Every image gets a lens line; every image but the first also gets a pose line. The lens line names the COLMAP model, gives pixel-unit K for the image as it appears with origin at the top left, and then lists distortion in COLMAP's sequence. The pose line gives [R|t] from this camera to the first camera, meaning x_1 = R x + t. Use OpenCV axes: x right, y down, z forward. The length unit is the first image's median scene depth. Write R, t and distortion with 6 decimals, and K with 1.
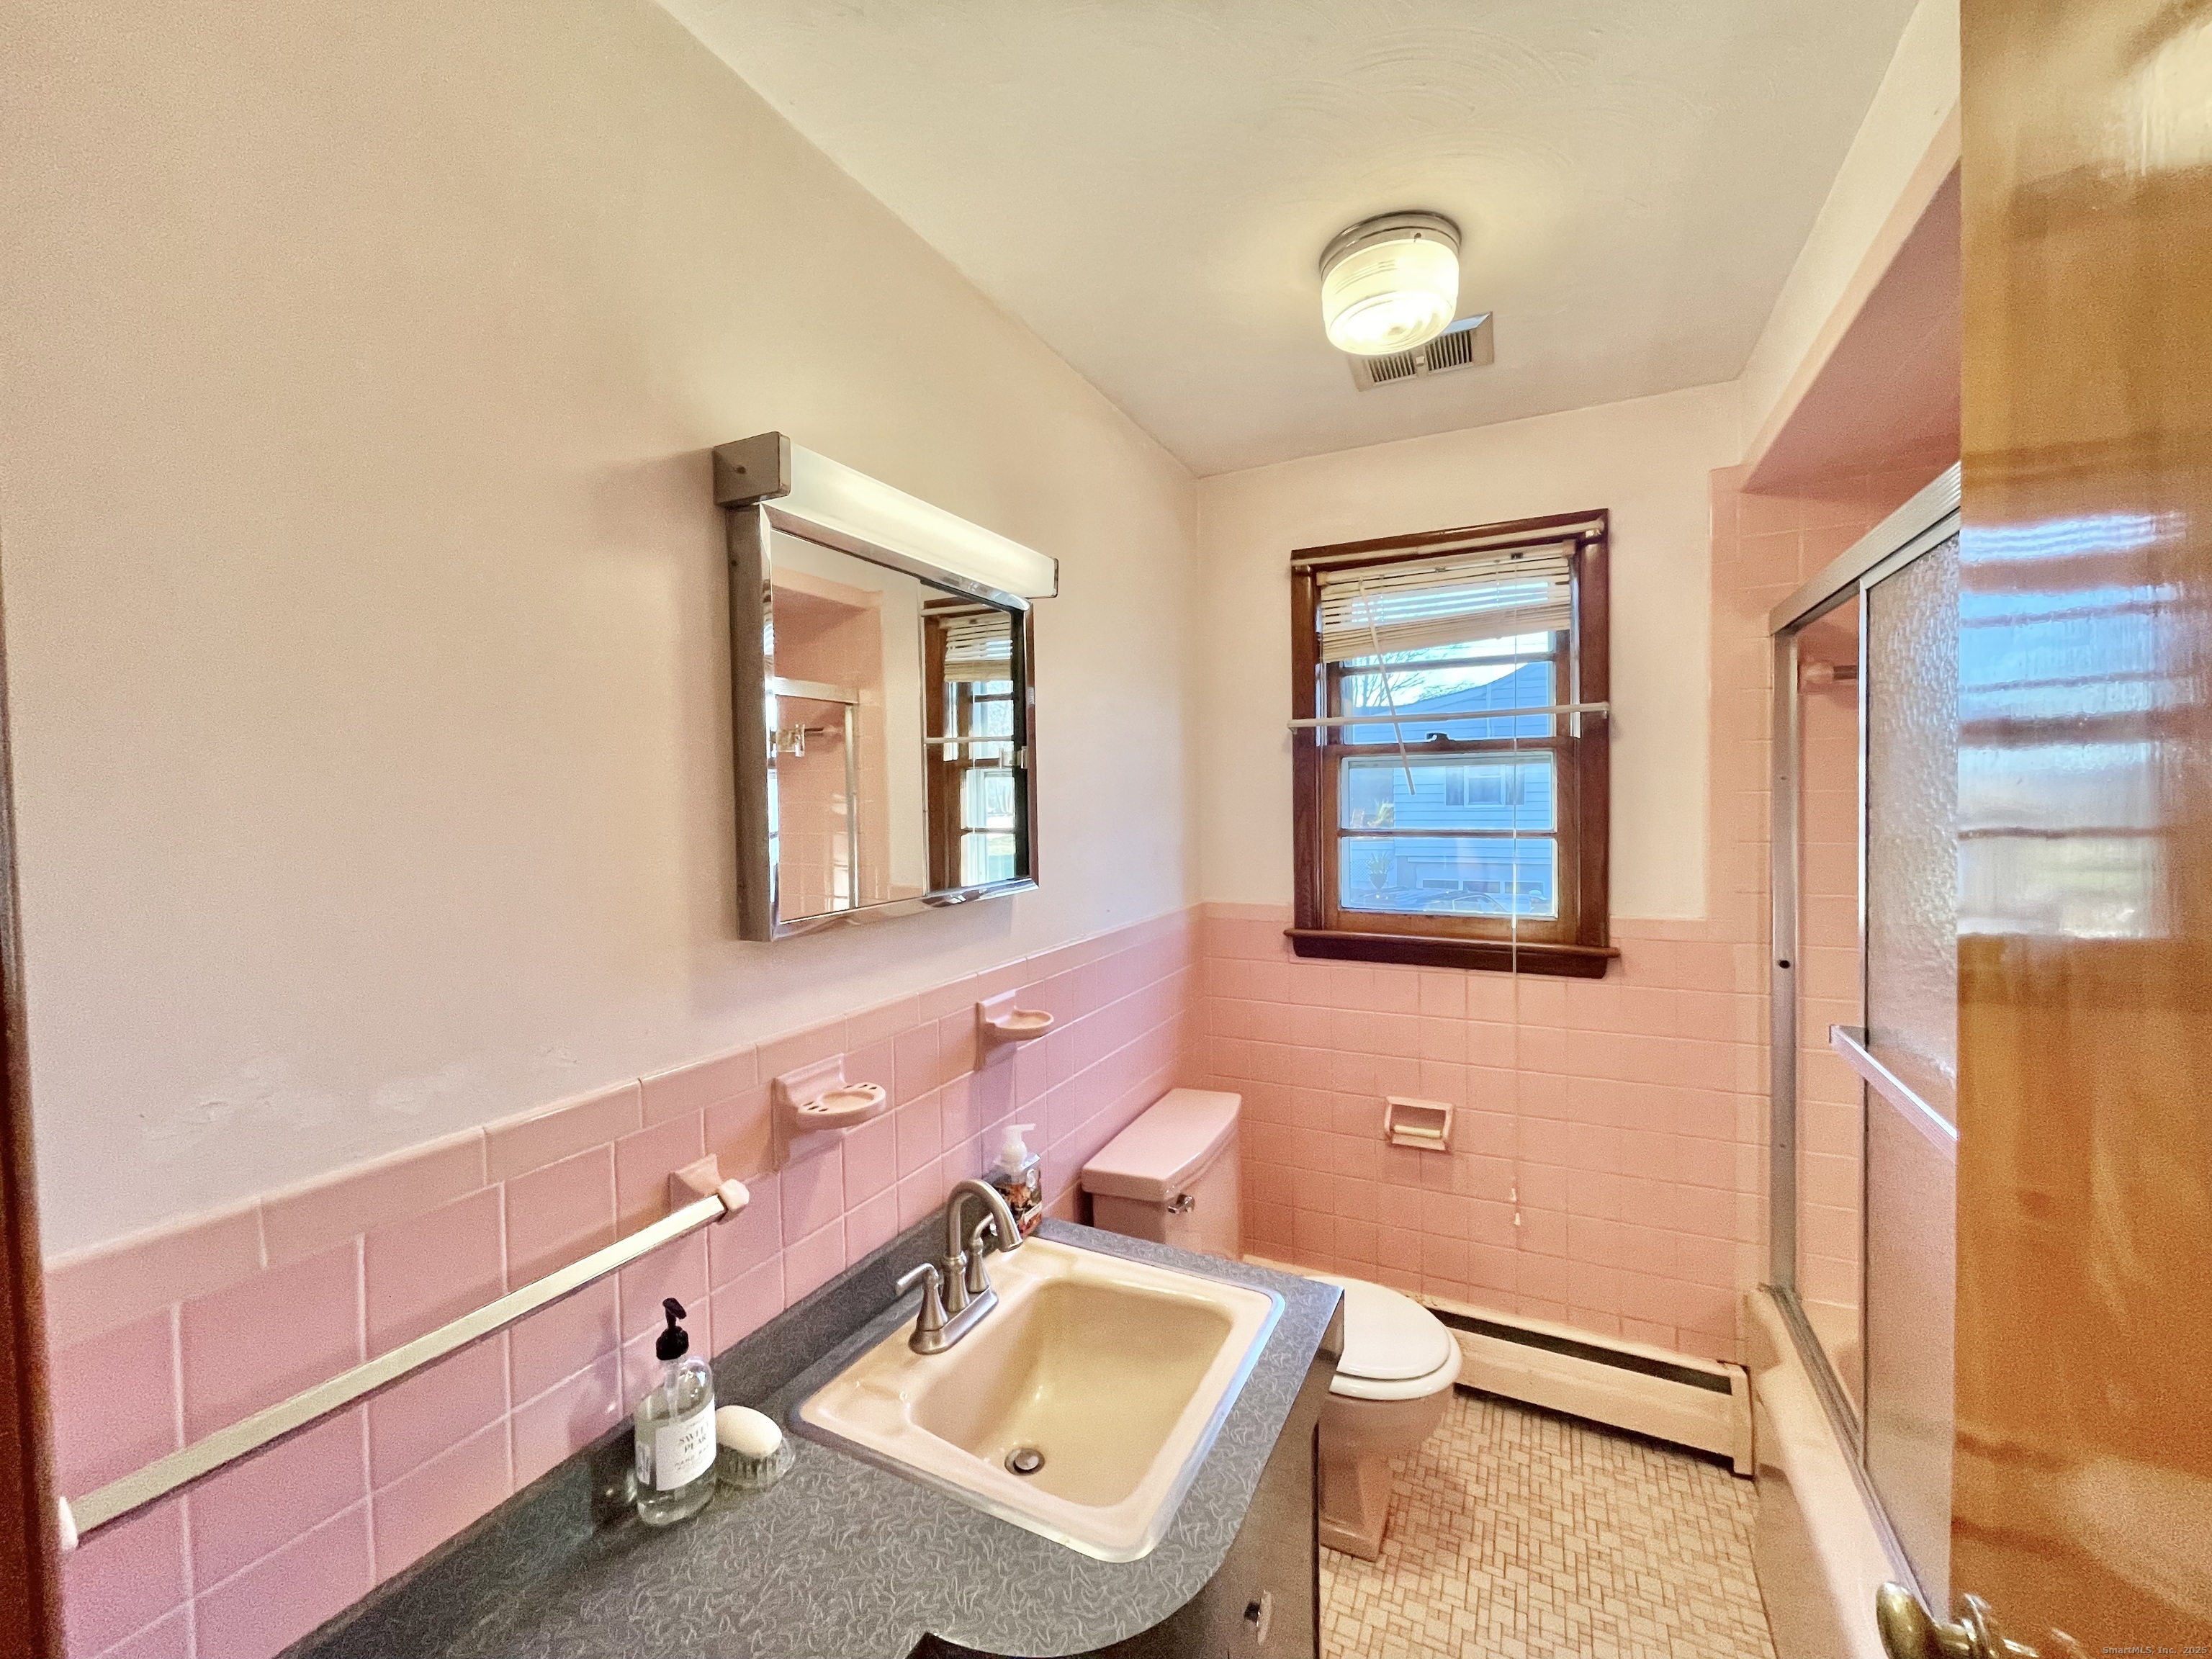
lens RADIAL K [[893.8, 0, 1108.2], [0, 893.8, 831.5], [0, 0, 1]] dist [-0.002962, 0.000158]
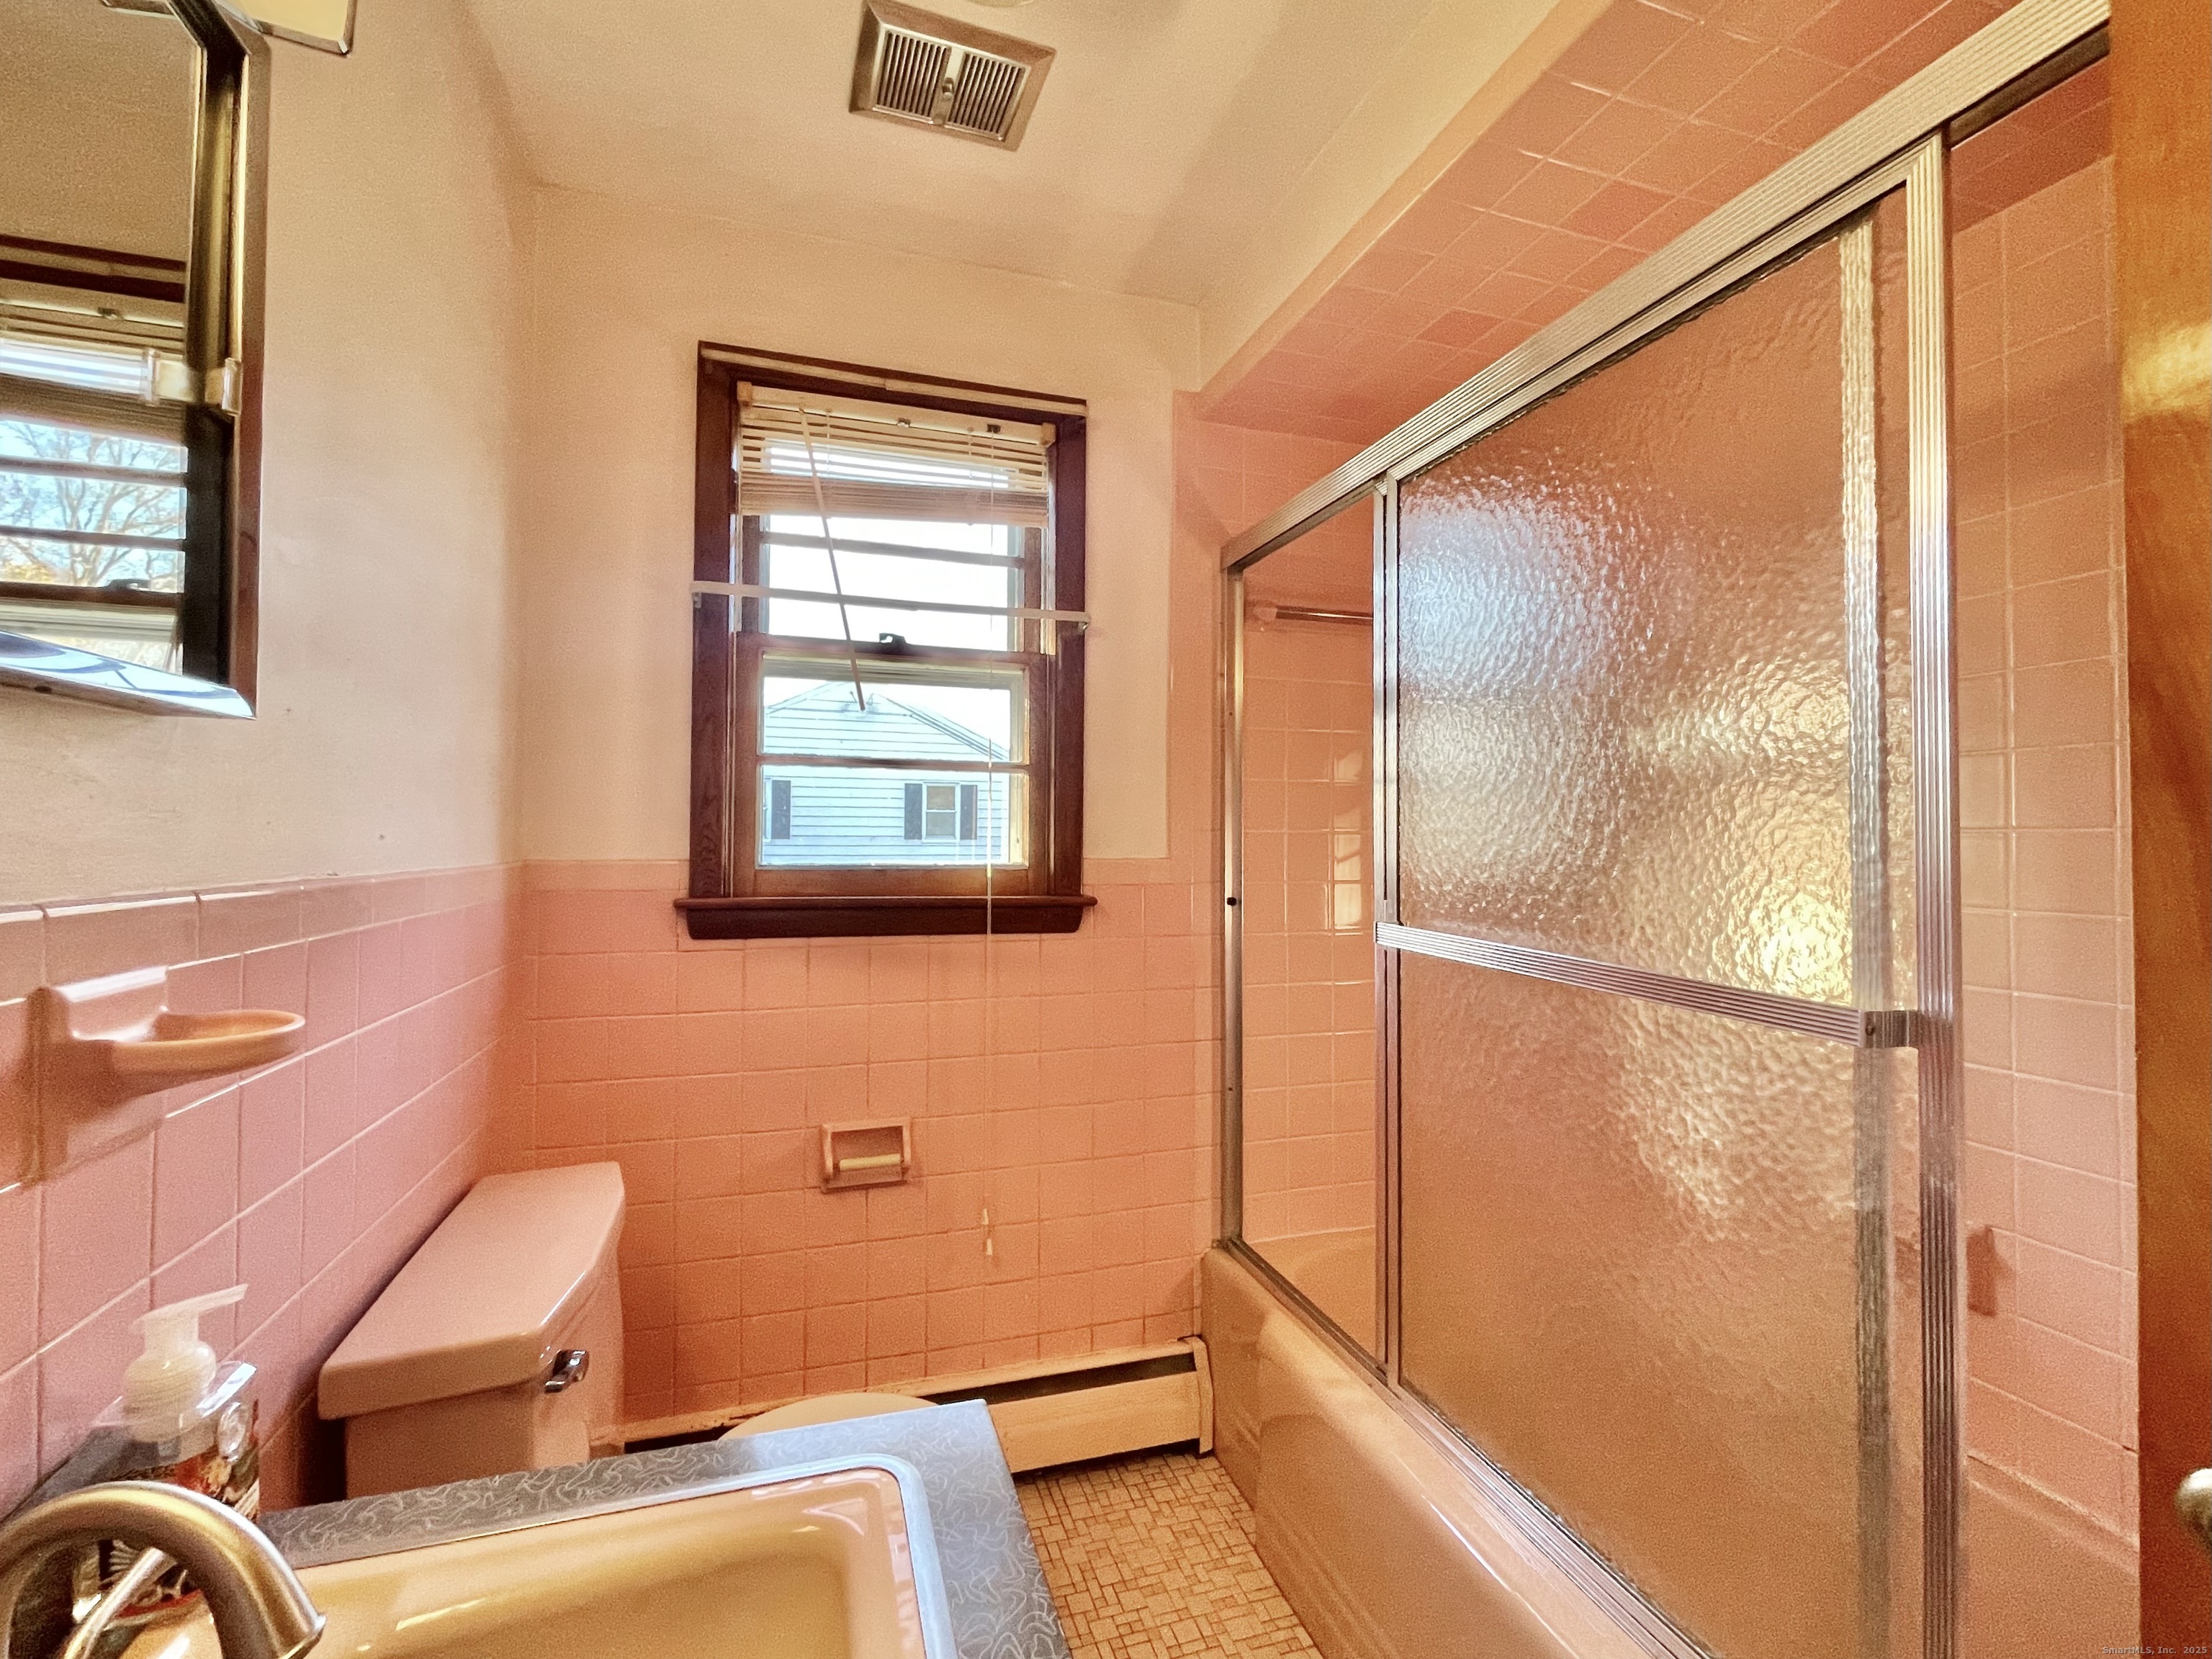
lens RADIAL K [[961.9, 0, 1102.5], [0, 961.9, 819.0], [0, 0, 1]] dist [-0.017957, -0.001058]
pose [[0.726912, 0.028632, 0.686133, -0.069063], [0.010734, 0.998535, -0.053041, 0.105682], [-0.686647, 0.045921, 0.725540, 0.305951]]
